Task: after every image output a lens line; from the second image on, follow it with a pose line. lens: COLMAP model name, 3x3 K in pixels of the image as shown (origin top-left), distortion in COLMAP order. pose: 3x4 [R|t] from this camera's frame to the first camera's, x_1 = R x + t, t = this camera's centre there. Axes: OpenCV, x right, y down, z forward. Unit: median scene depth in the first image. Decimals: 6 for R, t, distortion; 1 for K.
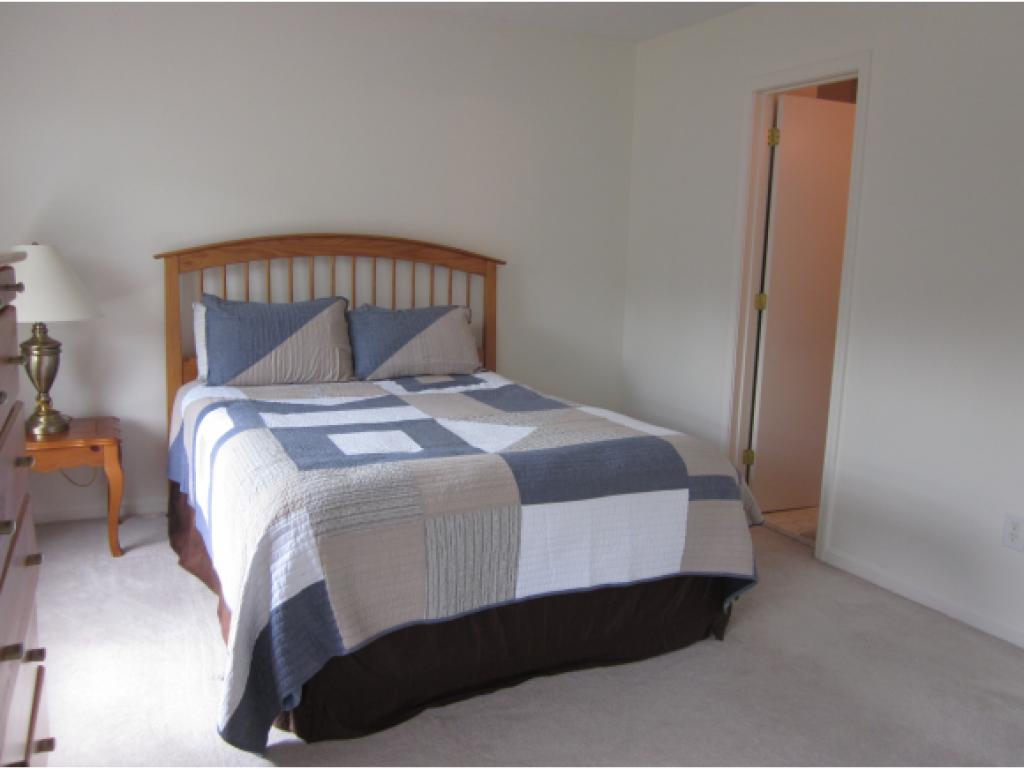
lens RADIAL K [[871.2, 0, 514.1], [0, 871.2, 380.8], [0, 0, 1]] dist [-0.009917, -0.001956]
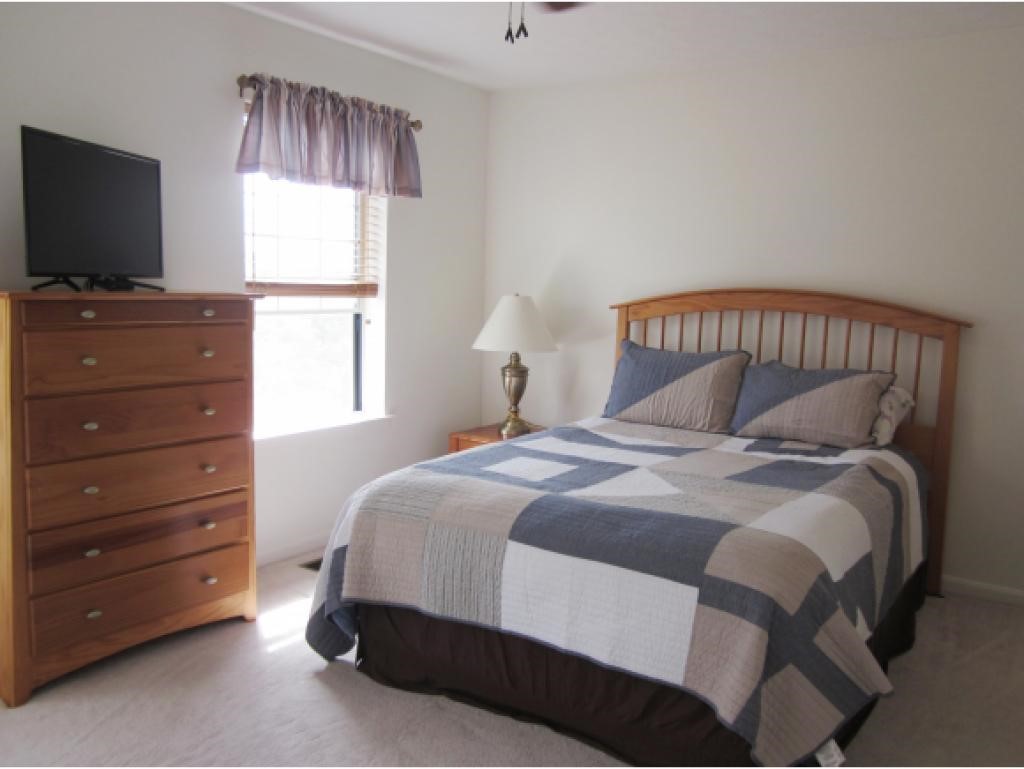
lens RADIAL K [[871.2, 0, 514.1], [0, 871.2, 380.8], [0, 0, 1]] dist [-0.009917, -0.001956]
pose [[0.499980, 0.089025, -0.861449, 0.562995], [-0.150604, 0.988484, 0.014743, -0.039134], [0.852842, 0.122366, 0.507630, 0.284053]]
